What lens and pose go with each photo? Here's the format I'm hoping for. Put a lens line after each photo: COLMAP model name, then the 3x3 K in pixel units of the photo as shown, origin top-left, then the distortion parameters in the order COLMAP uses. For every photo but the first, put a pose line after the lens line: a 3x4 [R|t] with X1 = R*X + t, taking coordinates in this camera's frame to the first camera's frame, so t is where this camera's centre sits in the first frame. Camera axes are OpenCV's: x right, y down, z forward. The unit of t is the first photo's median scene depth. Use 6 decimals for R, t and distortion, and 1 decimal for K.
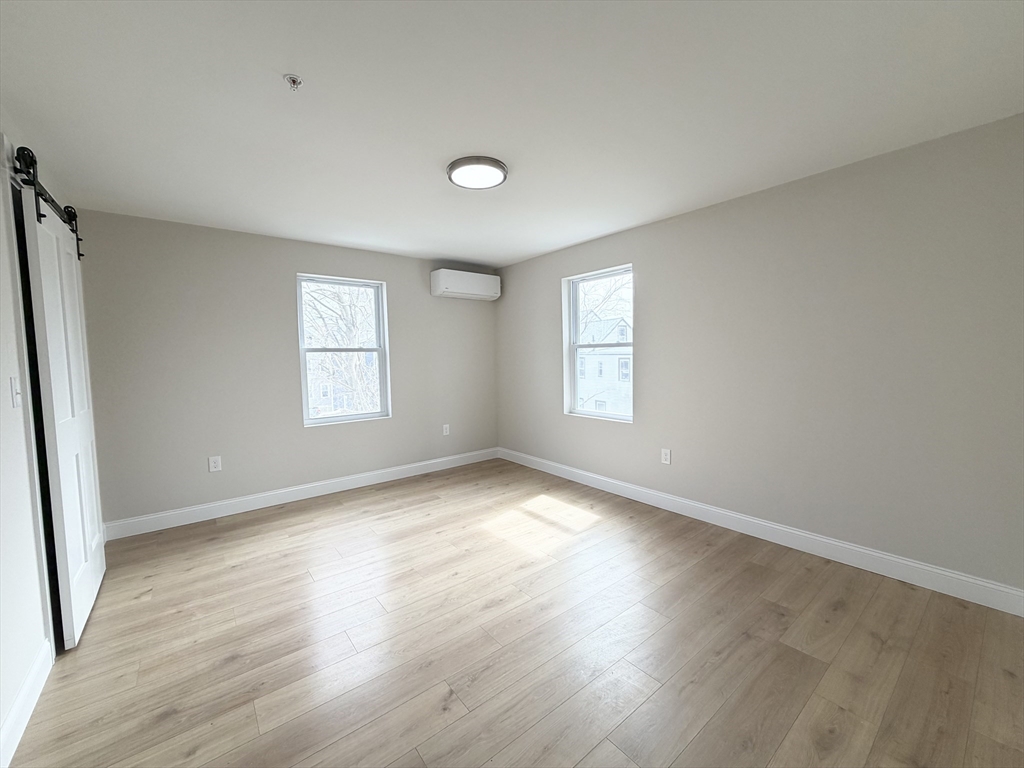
lens RADIAL K [[406.8, 0, 518.6], [0, 406.8, 377.5], [0, 0, 1]] dist [-0.001012, -0.000893]
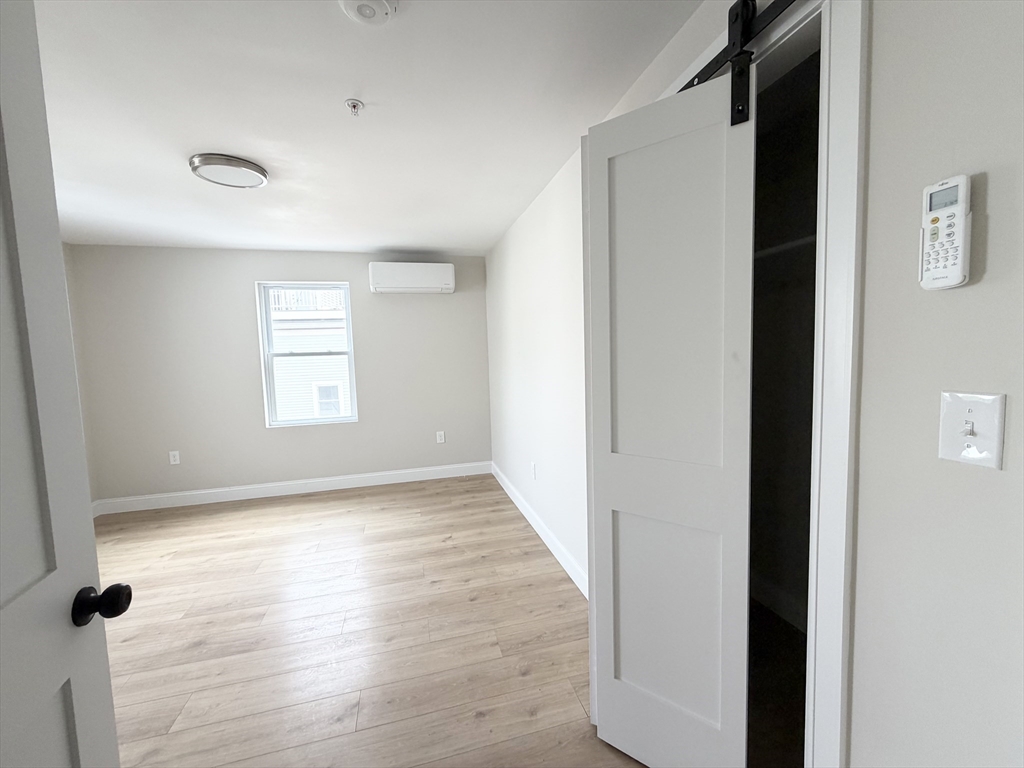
lens RADIAL K [[406.8, 0, 509.3], [0, 406.8, 381.9], [0, 0, 1]] dist [-0.001012, -0.000893]
pose [[0.481881, -0.066817, 0.873685, -0.442257], [0.077782, 0.996414, 0.033302, -0.002827], [-0.872777, 0.051909, 0.485350, 0.057088]]
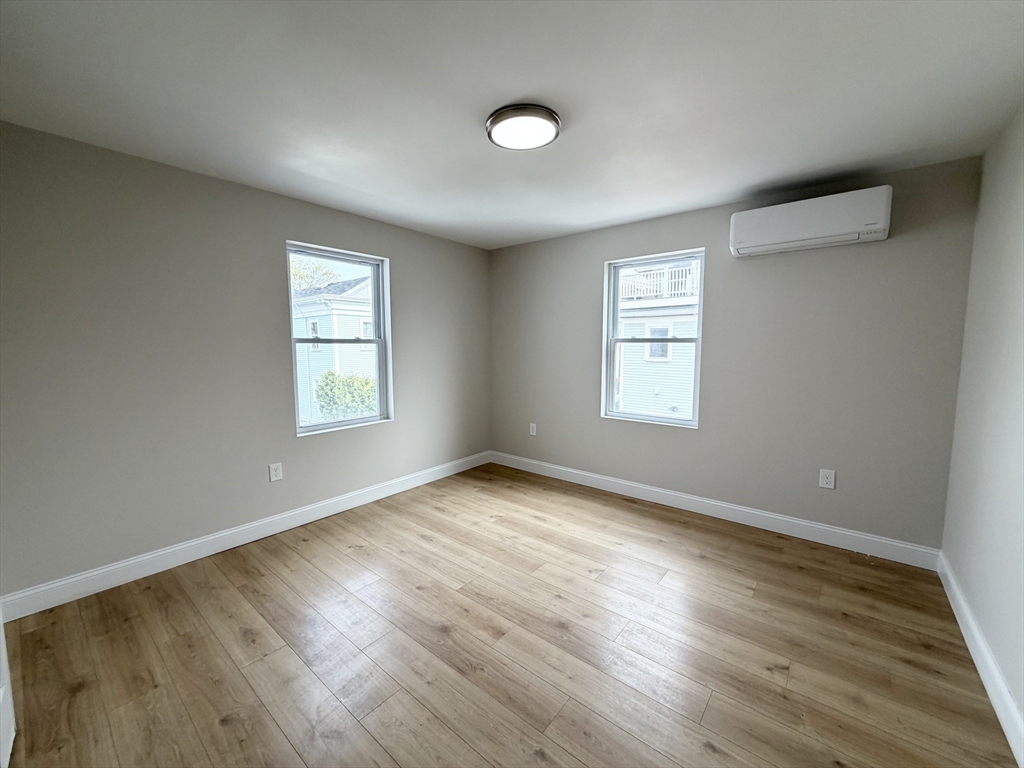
lens RADIAL K [[406.8, 0, 511.0], [0, 406.8, 382.4], [0, 0, 1]] dist [-0.001012, -0.000893]
pose [[0.991132, 0.002506, 0.132859, -0.206885], [-0.006574, 0.999522, 0.030193, -0.011213], [-0.132720, -0.030799, 0.990675, 0.154489]]
